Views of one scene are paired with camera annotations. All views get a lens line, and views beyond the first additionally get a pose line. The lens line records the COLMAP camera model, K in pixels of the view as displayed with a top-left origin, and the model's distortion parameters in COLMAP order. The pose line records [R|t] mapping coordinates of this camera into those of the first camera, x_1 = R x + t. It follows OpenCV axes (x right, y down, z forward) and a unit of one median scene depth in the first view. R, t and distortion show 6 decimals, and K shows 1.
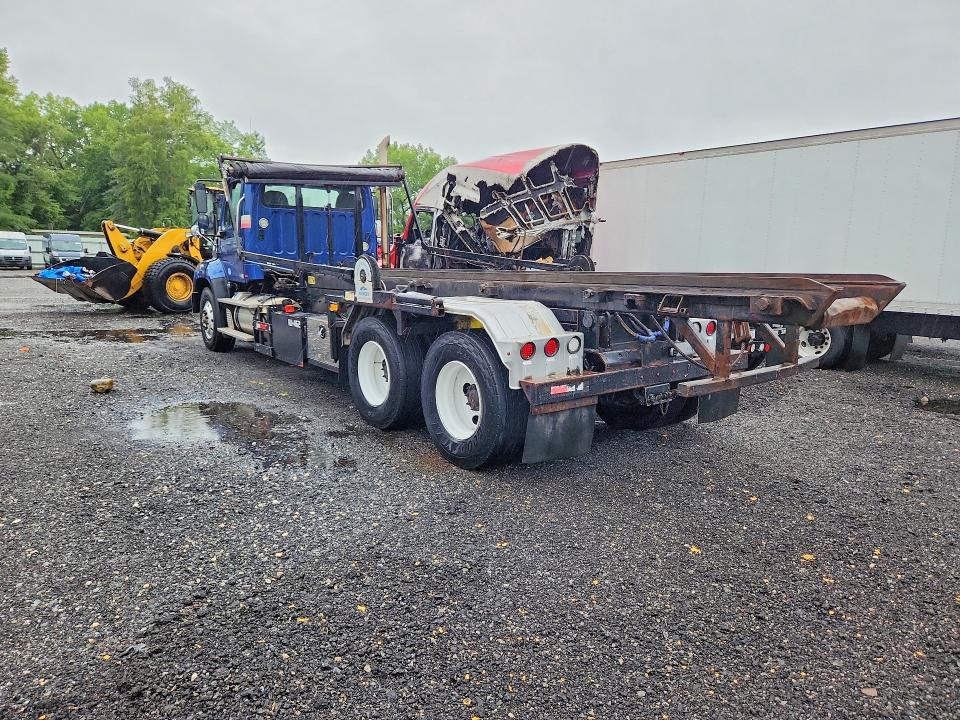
lens RADIAL K [[616.0, 0, 480.0], [0, 616.0, 360.0], [0, 0, 1]] dist [0.002967, -0.002288]
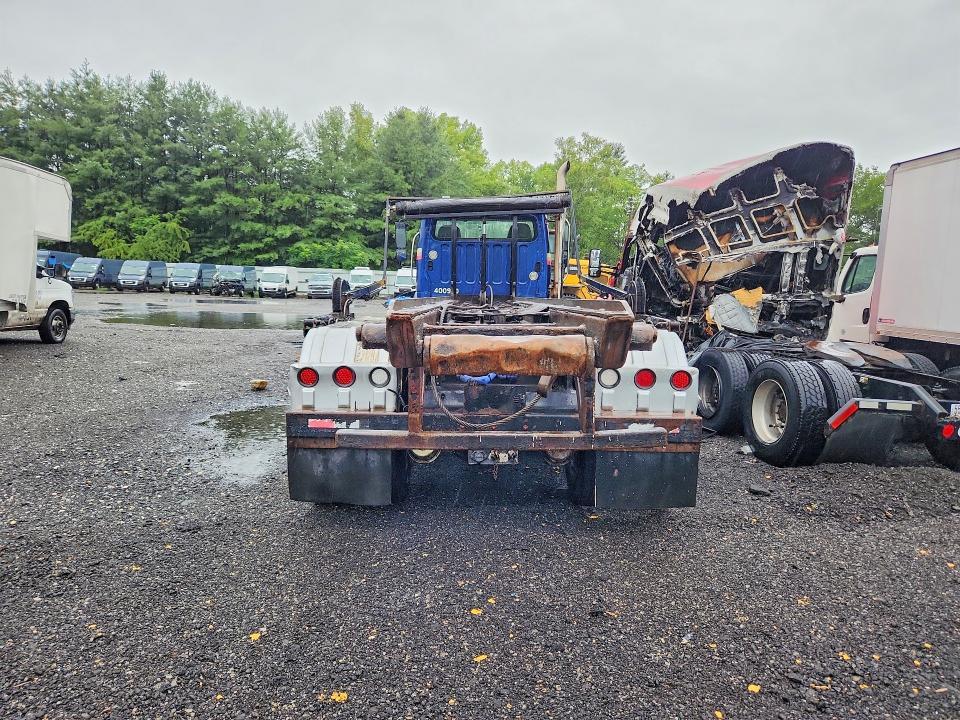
lens RADIAL K [[616.0, 0, 480.0], [0, 616.0, 376.0], [0, 0, 1]] dist [-0.004379, -0.004355]
pose [[0.807972, 0.083285, -0.583305, 0.298536], [-0.102646, 0.994718, -0.000154, -0.015608], [0.580211, 0.059998, 0.812253, 0.149997]]
